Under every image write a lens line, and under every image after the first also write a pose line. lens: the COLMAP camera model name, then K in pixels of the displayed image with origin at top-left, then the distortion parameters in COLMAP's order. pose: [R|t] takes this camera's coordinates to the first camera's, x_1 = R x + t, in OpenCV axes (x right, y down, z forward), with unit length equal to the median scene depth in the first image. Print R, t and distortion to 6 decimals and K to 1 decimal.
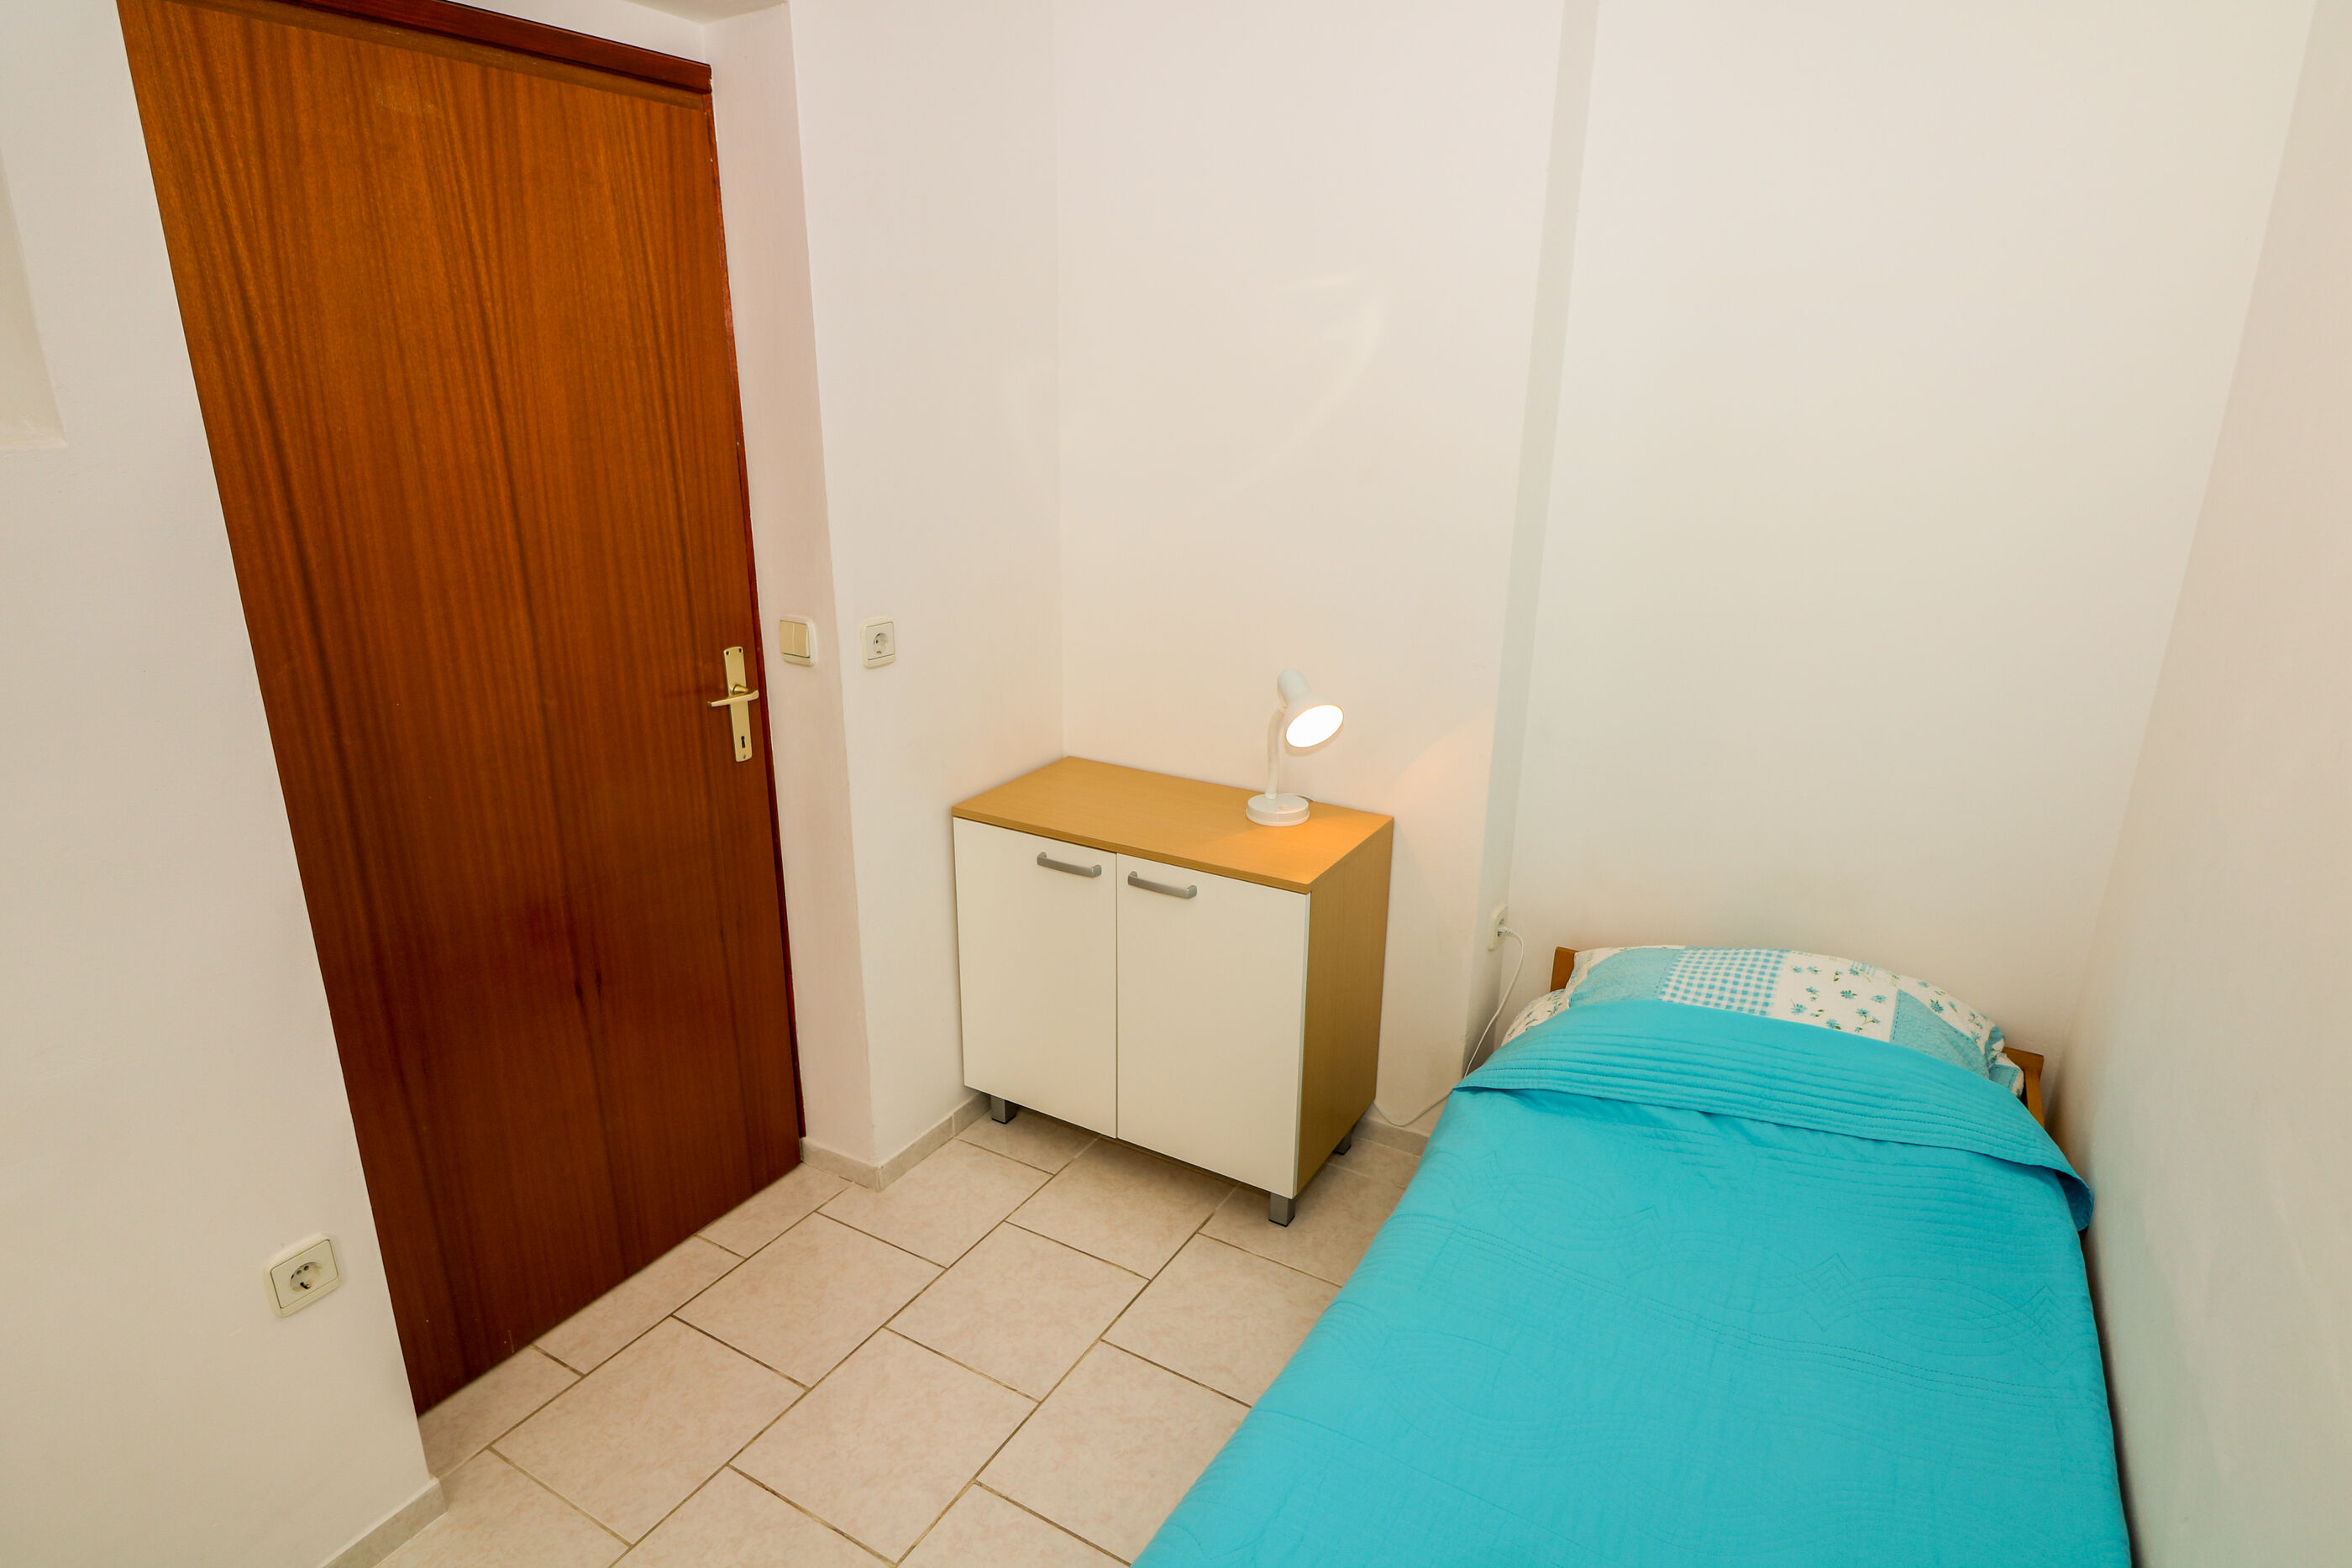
lens RADIAL K [[1268.2, 0, 1176.0], [0, 1268.2, 784.0], [0, 0, 1]] dist [0.001915, 0.000137]
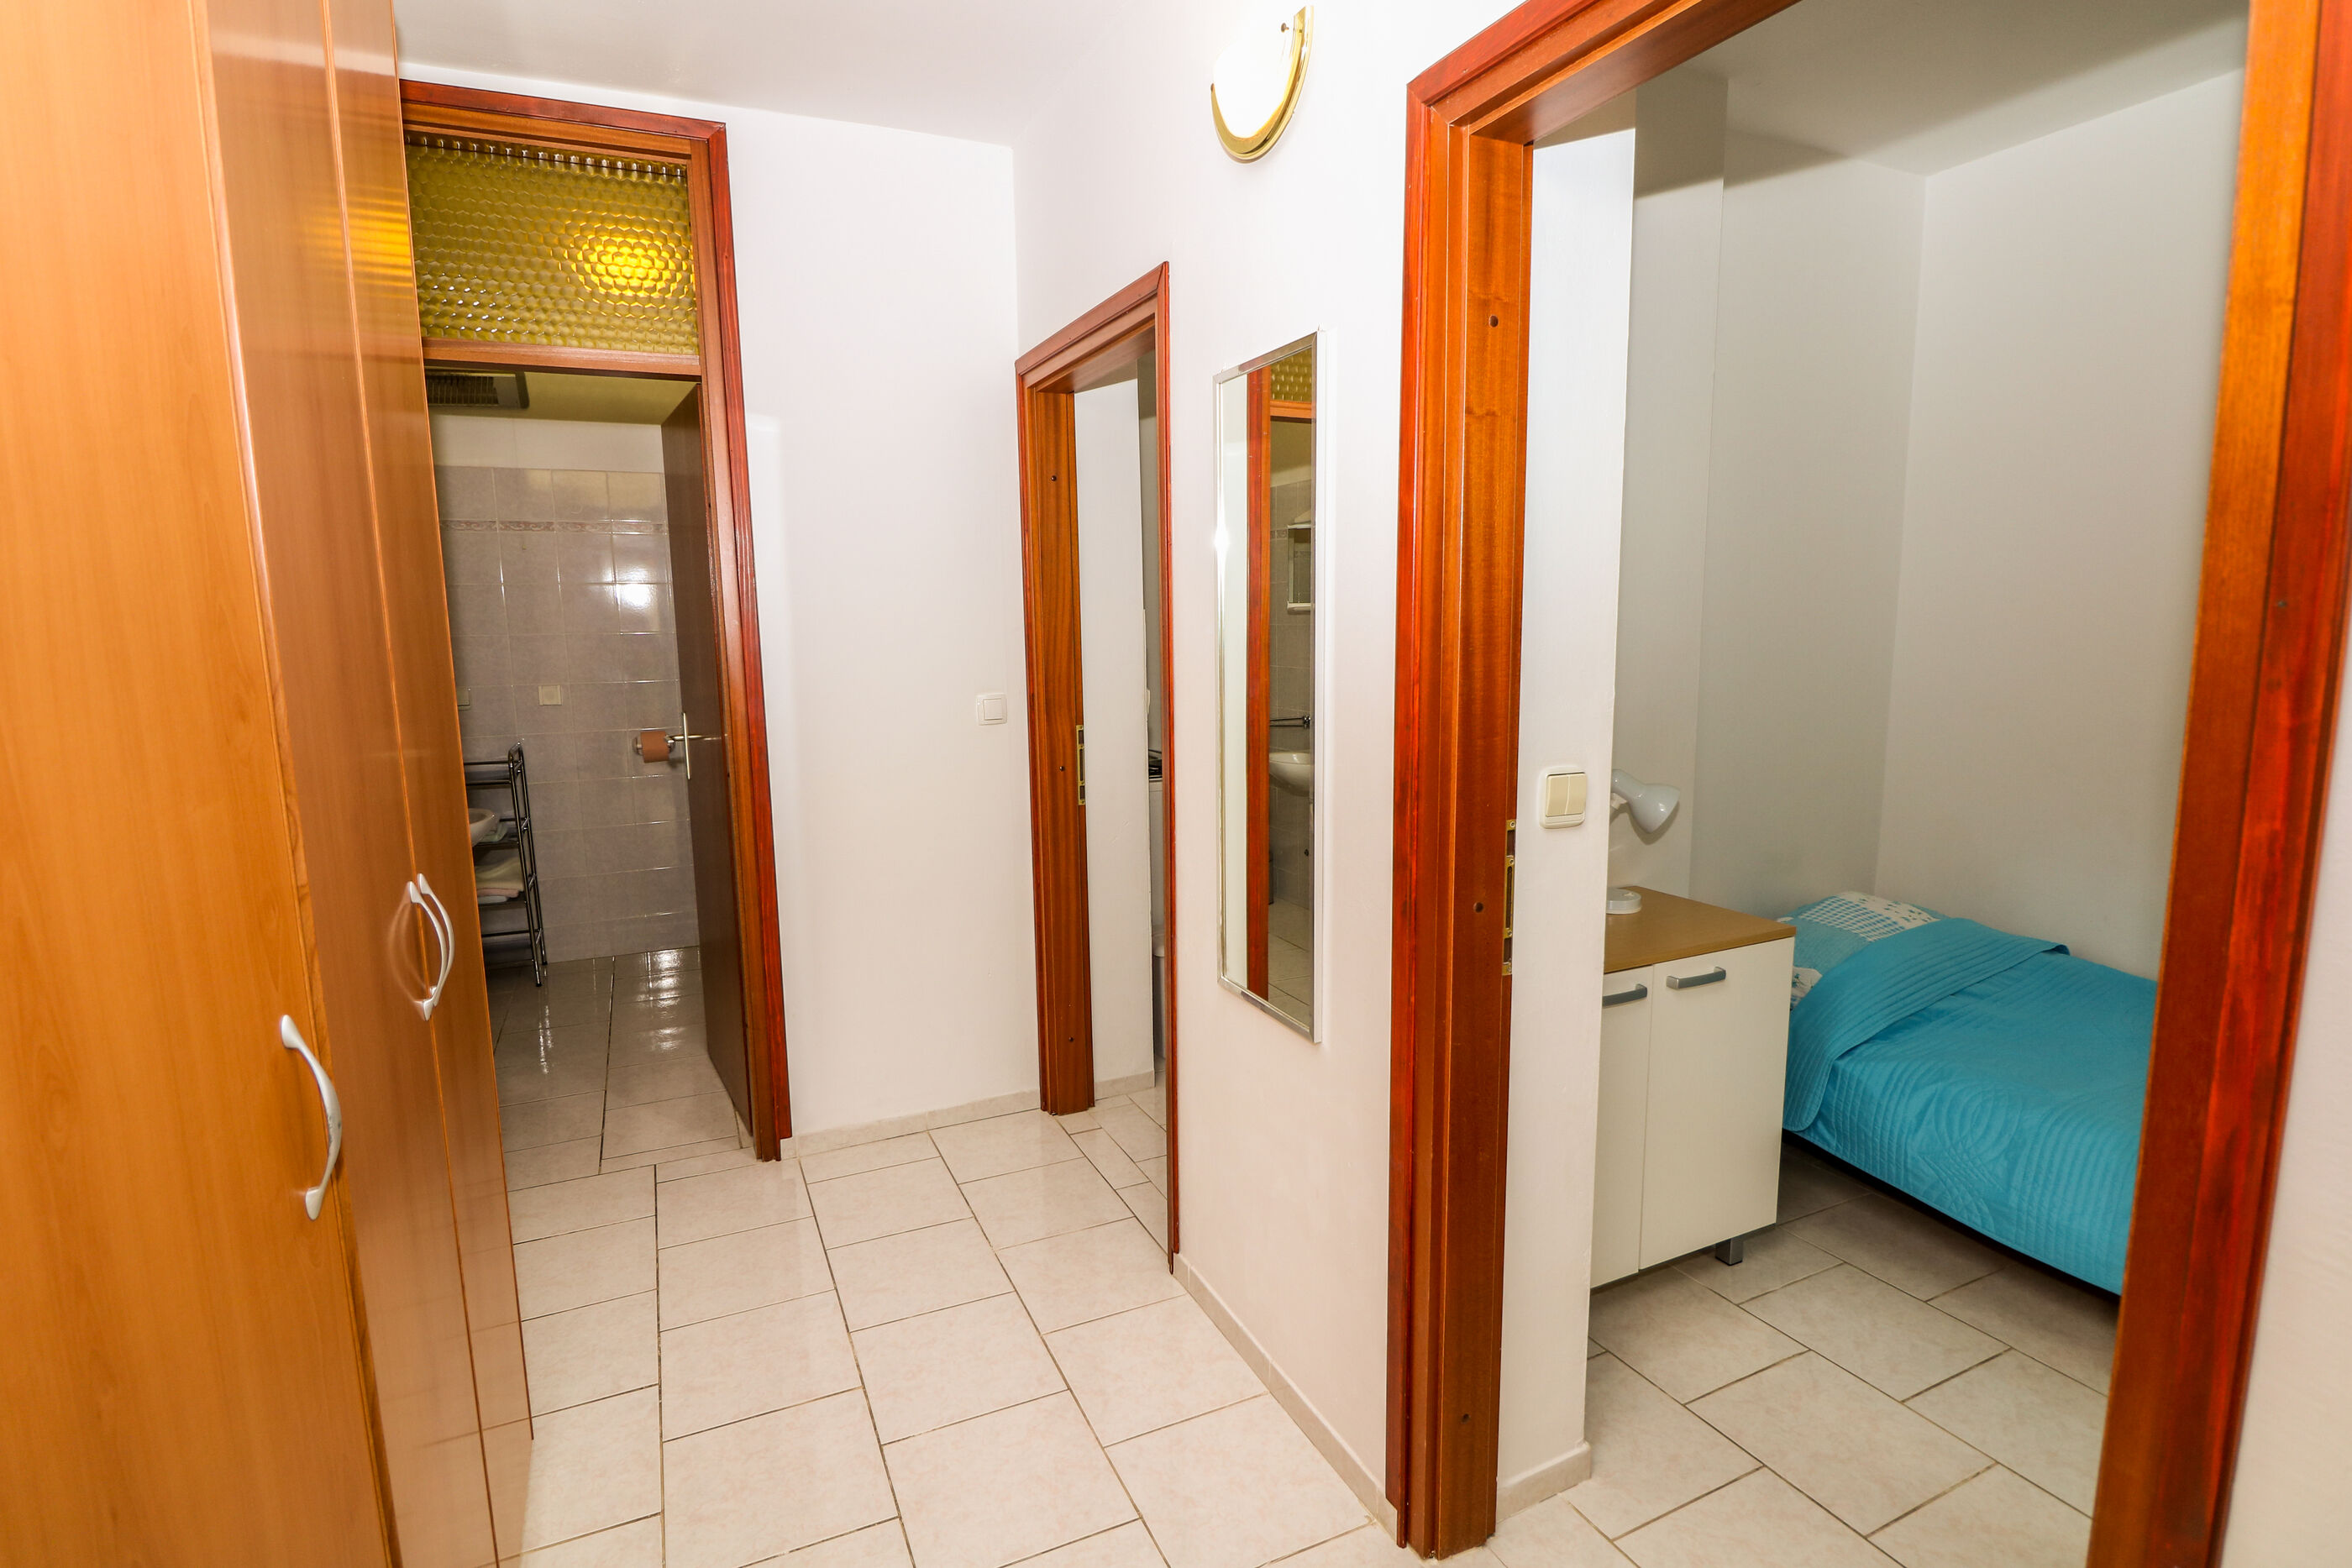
lens RADIAL K [[1186.5, 0, 1177.6], [0, 1186.5, 779.1], [0, 0, 1]] dist [0.010249, -0.017404]
pose [[0.550502, -0.130241, 0.824612, -1.118207], [0.277639, 0.960094, -0.033710, -0.176514], [-0.787315, 0.247501, 0.564694, 0.798361]]
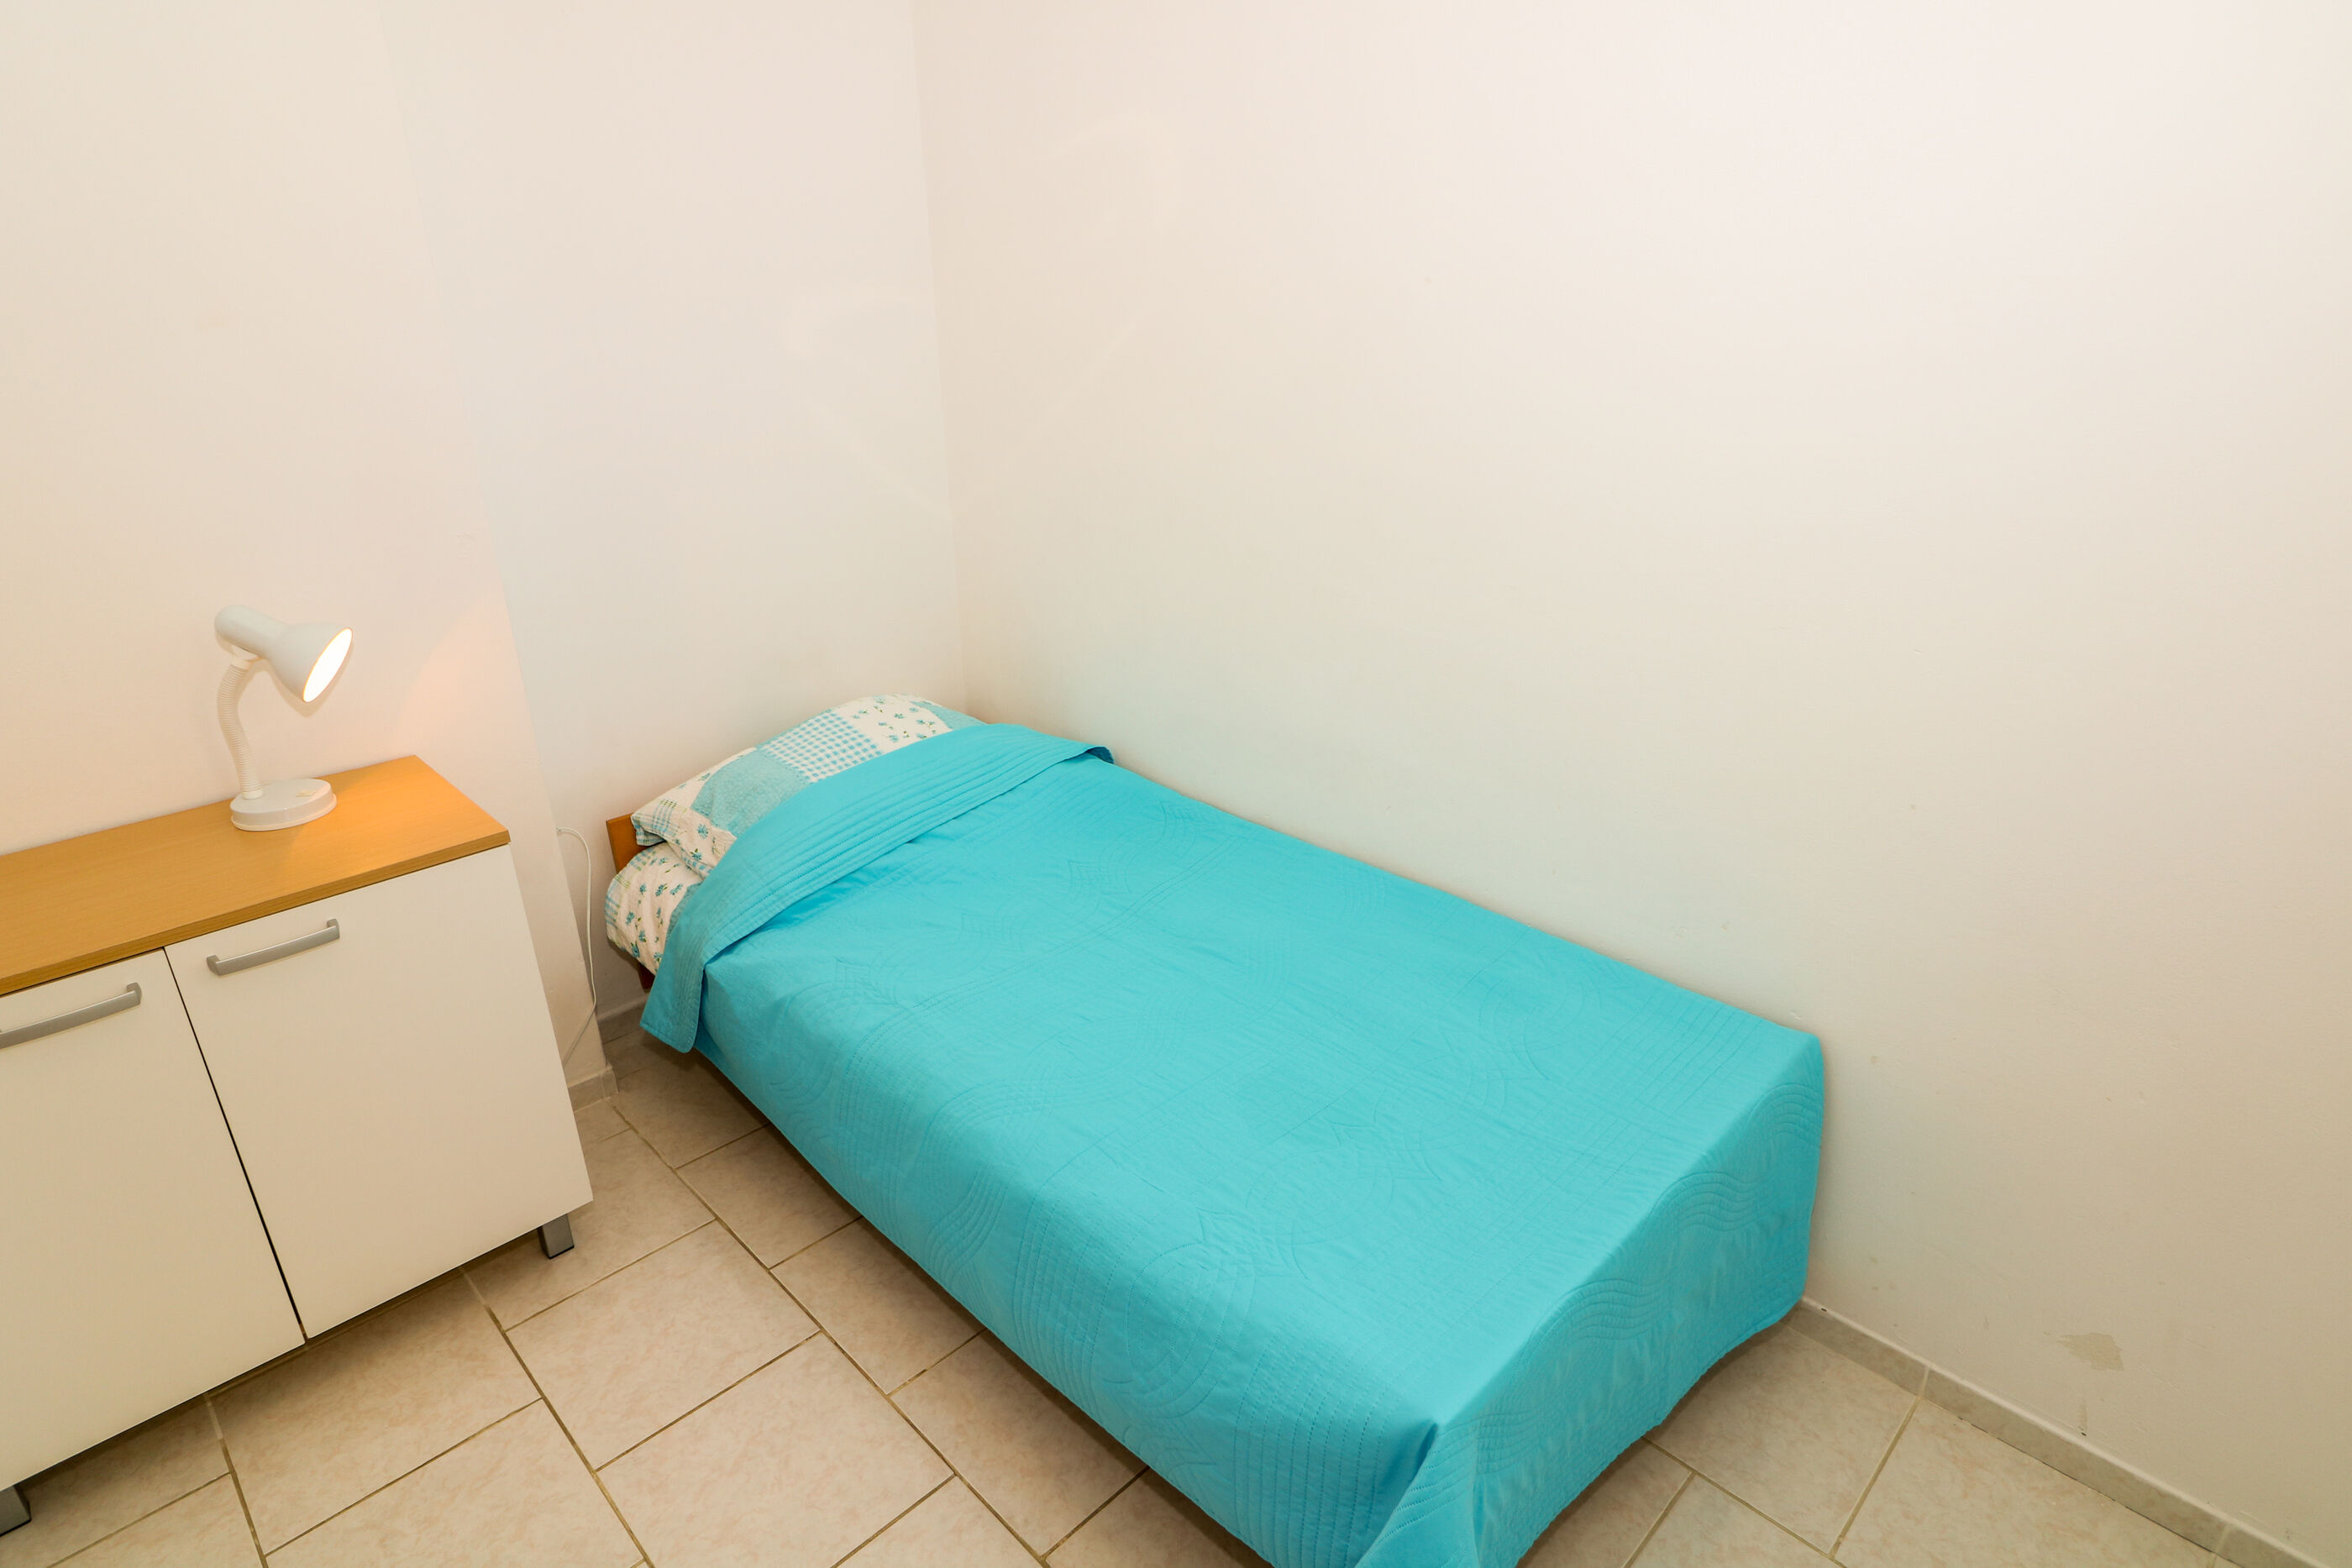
lens RADIAL K [[1268.2, 0, 1176.0], [0, 1268.2, 784.0], [0, 0, 1]] dist [0.001915, 0.000137]
pose [[0.255003, -0.385485, 0.886778, -0.492295], [0.308150, 0.901677, 0.303350, -0.061213], [-0.916524, 0.195905, 0.348718, 0.331659]]
